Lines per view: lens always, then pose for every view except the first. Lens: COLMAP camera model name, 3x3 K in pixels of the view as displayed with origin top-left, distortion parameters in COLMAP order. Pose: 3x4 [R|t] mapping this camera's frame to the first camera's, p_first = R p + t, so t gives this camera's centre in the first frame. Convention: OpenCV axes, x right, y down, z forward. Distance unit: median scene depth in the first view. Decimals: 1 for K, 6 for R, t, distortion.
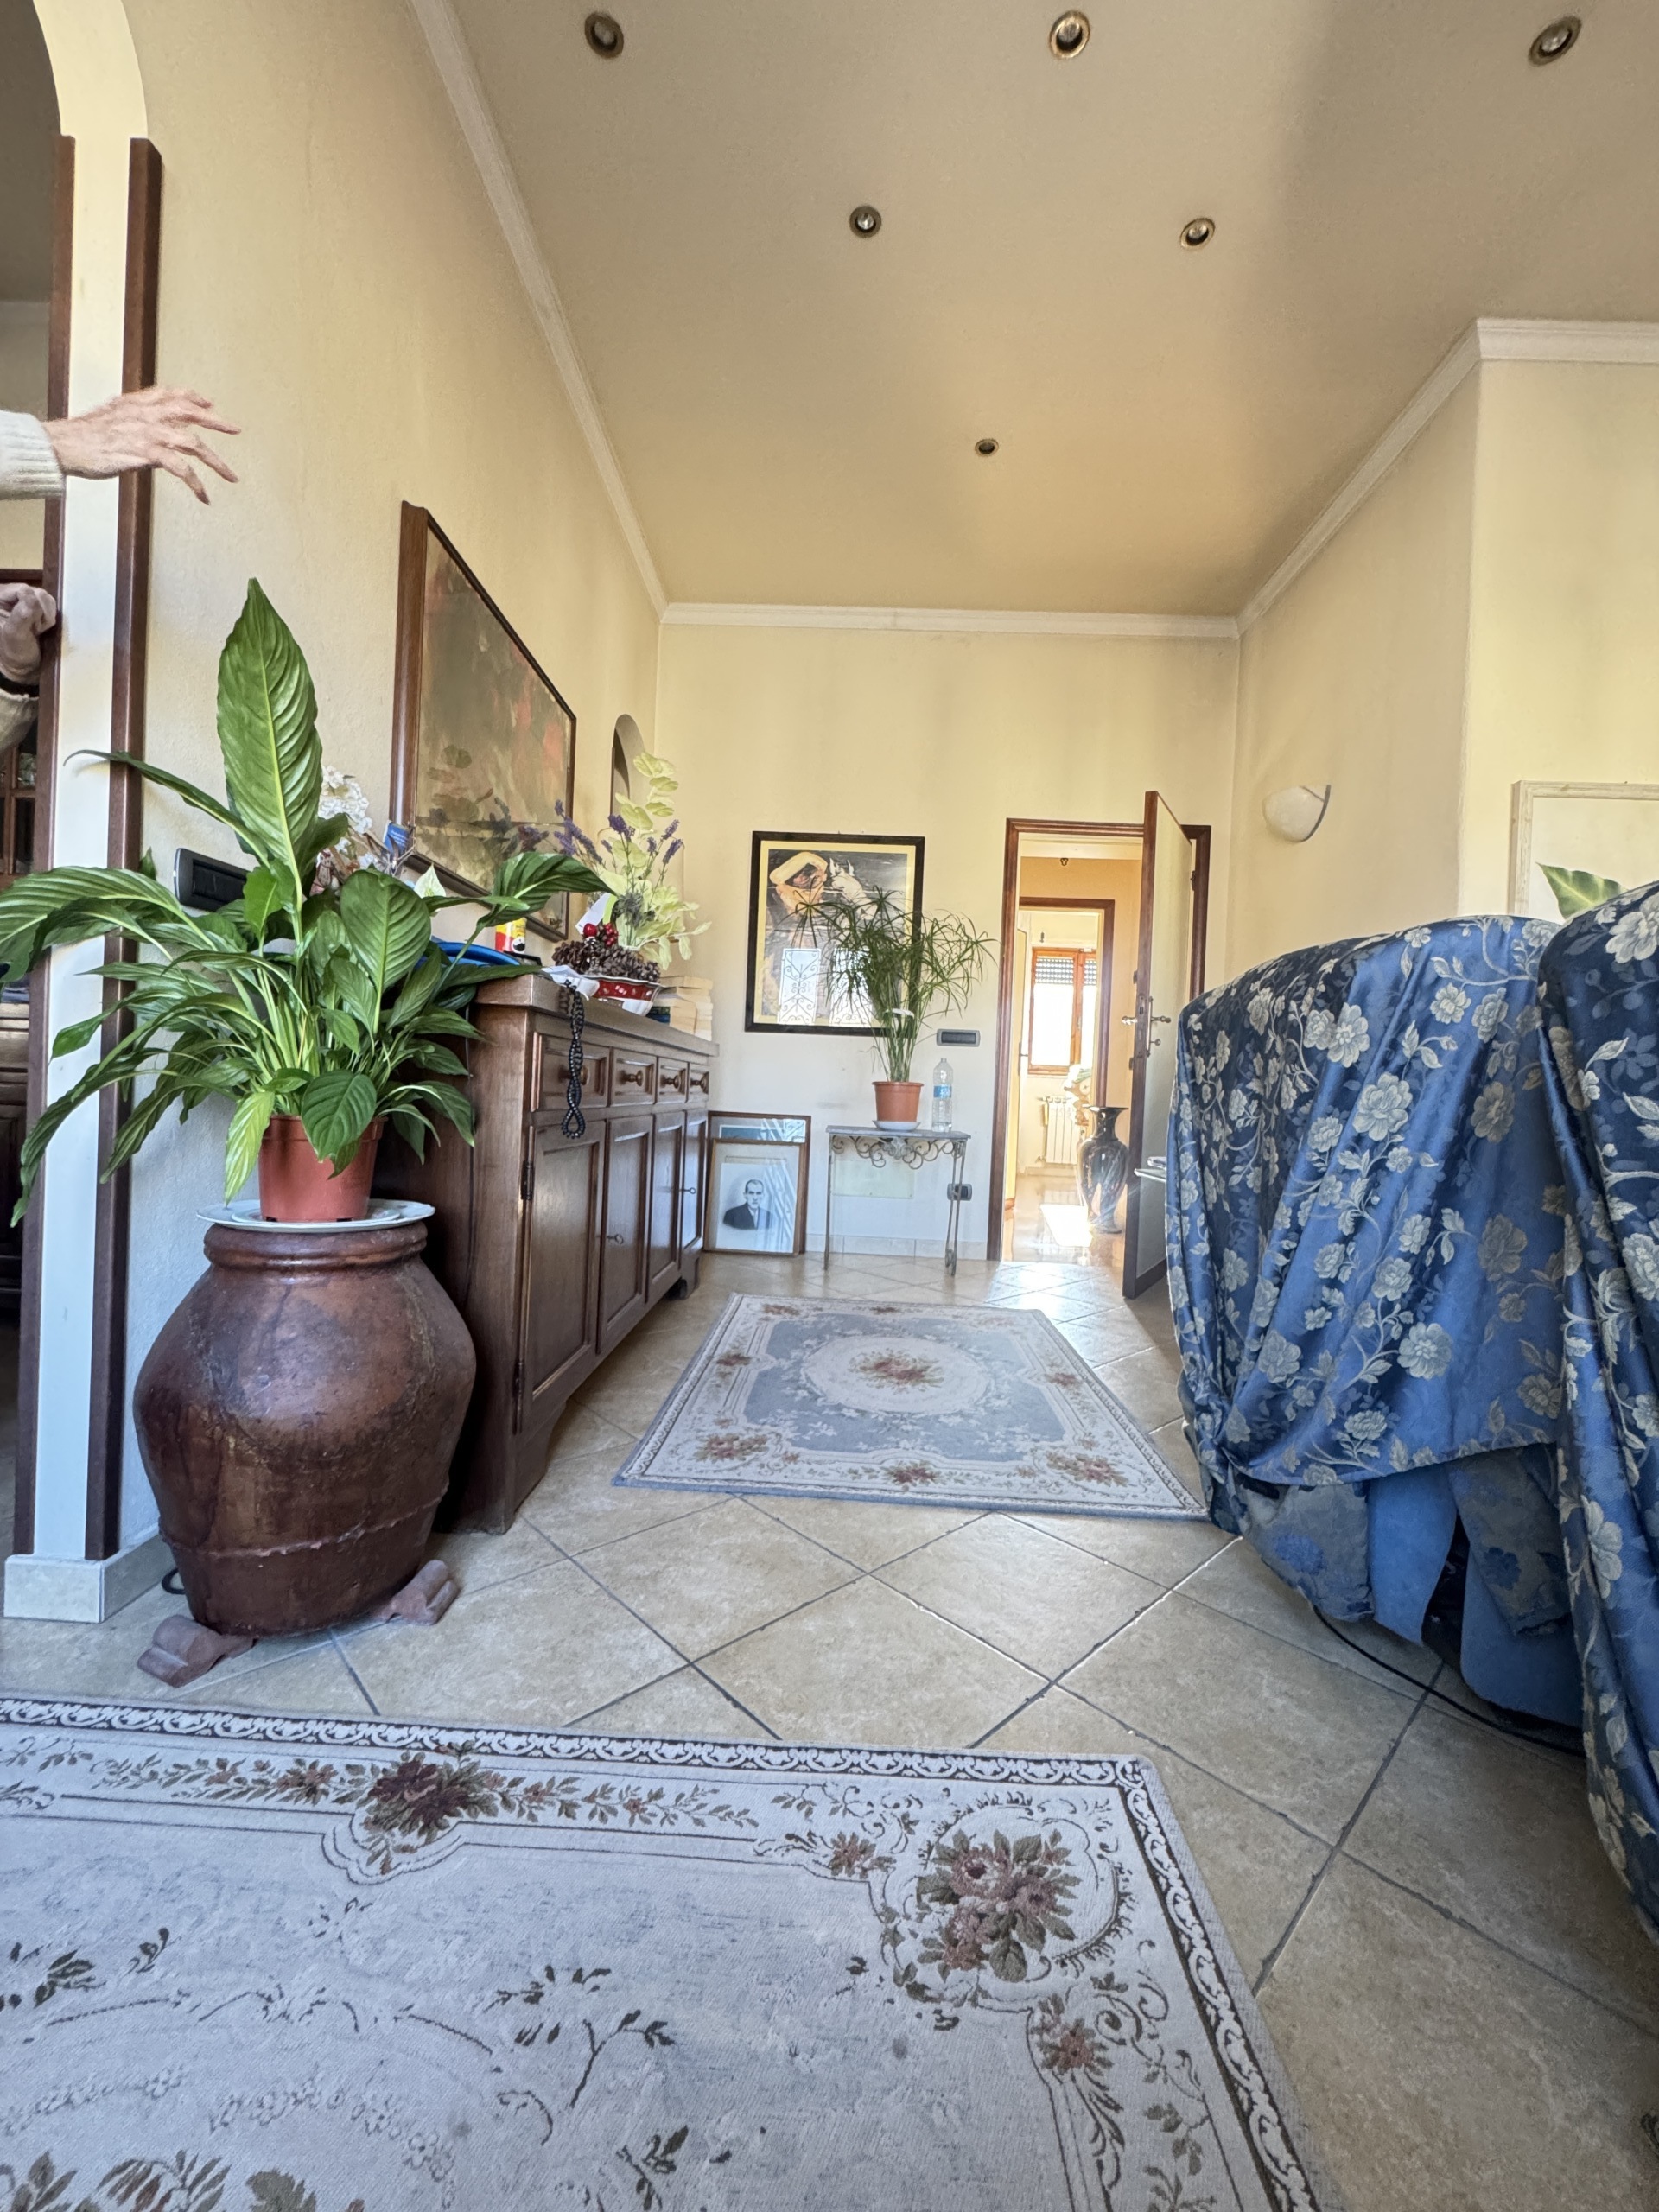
lens RADIAL K [[886.9, 0, 834.1], [0, 886.9, 1103.5], [0, 0, 1]] dist [-0.002465, 0.000403]
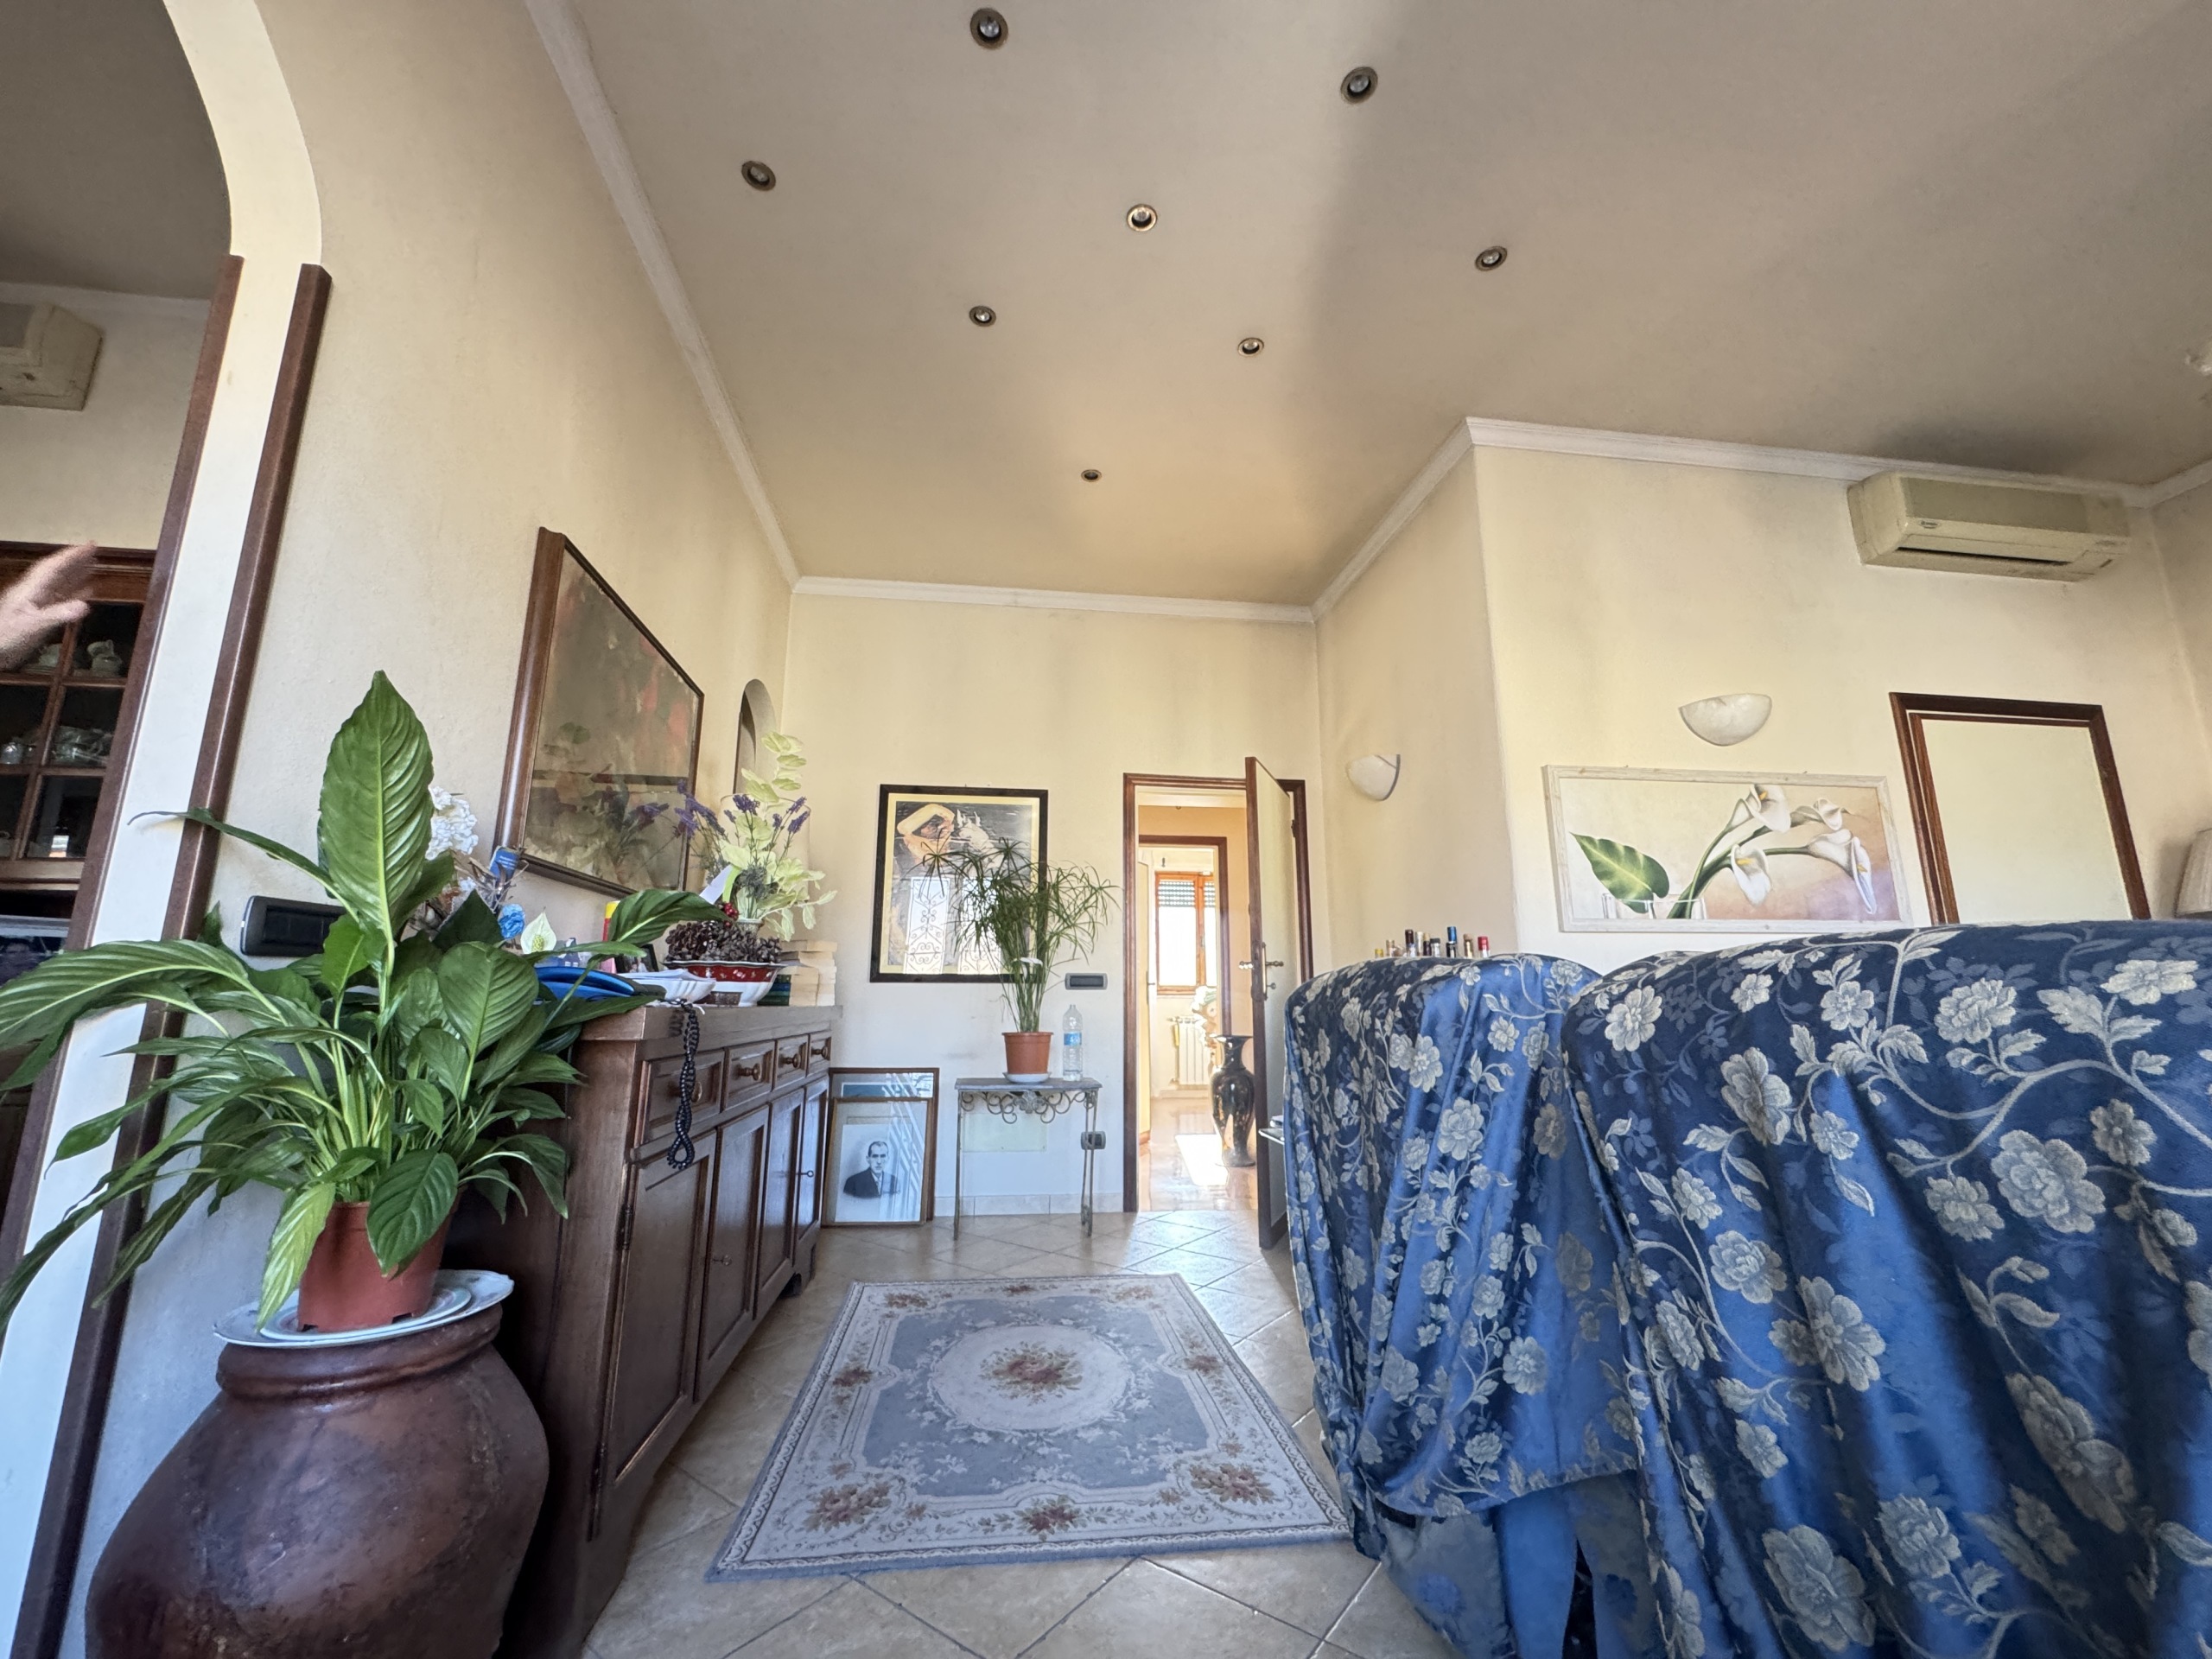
lens RADIAL K [[884.5, 0, 1107.4], [0, 884.5, 828.0], [0, 0, 1]] dist [-0.002182, 0.000336]
pose [[0.986921, -0.008468, 0.160983, 0.007434], [0.041217, 0.978682, -0.201201, -0.140377], [-0.155847, 0.205205, 0.966231, -0.067198]]
